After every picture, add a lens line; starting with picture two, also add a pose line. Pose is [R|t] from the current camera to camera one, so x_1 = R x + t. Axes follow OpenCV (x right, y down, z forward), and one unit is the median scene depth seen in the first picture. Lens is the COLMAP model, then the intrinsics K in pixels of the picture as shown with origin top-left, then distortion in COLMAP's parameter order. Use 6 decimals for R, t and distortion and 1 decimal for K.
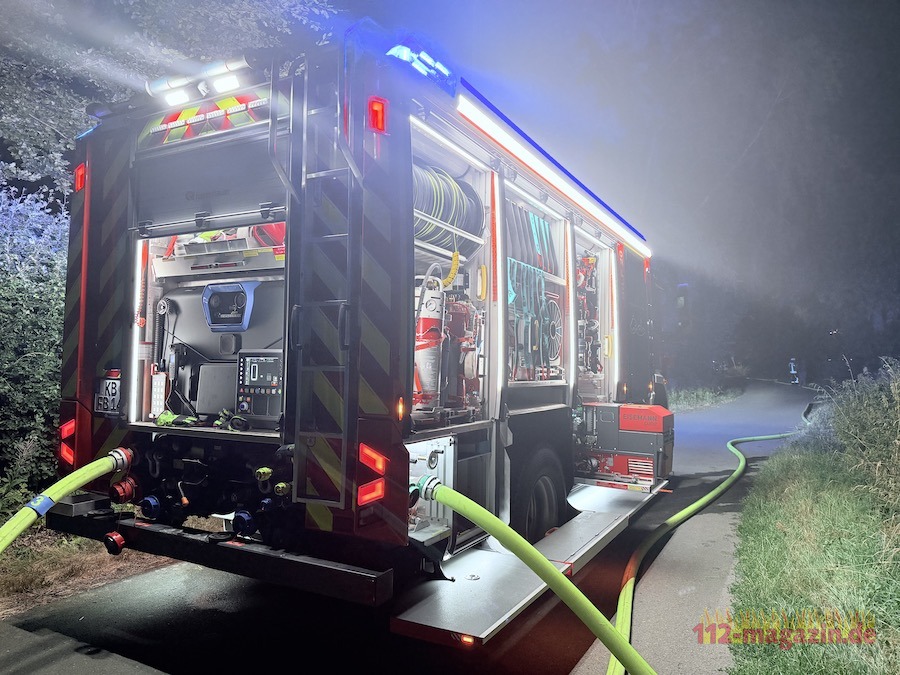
lens RADIAL K [[637.6, 0, 452.6], [0, 637.6, 338.0], [0, 0, 1]] dist [0.011282, -0.004775]
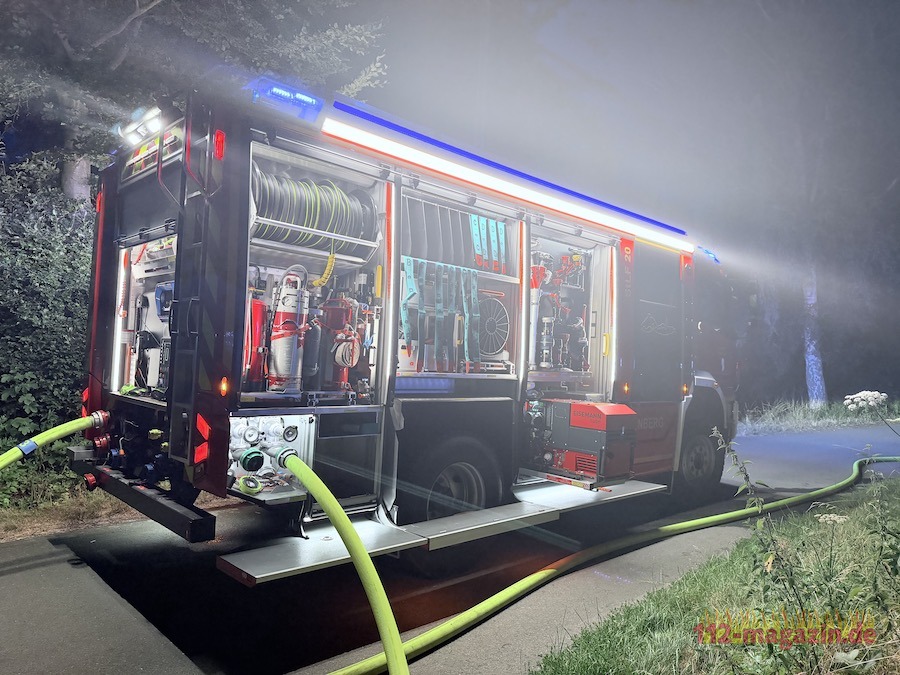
lens RADIAL K [[637.6, 0, 452.6], [0, 637.6, 338.0], [0, 0, 1]] dist [0.011282, -0.004775]
pose [[0.953777, 0.020534, -0.299813, 0.530060], [-0.019435, 0.999789, 0.006648, 0.001788], [0.299887, -0.000514, 0.953975, -0.025309]]
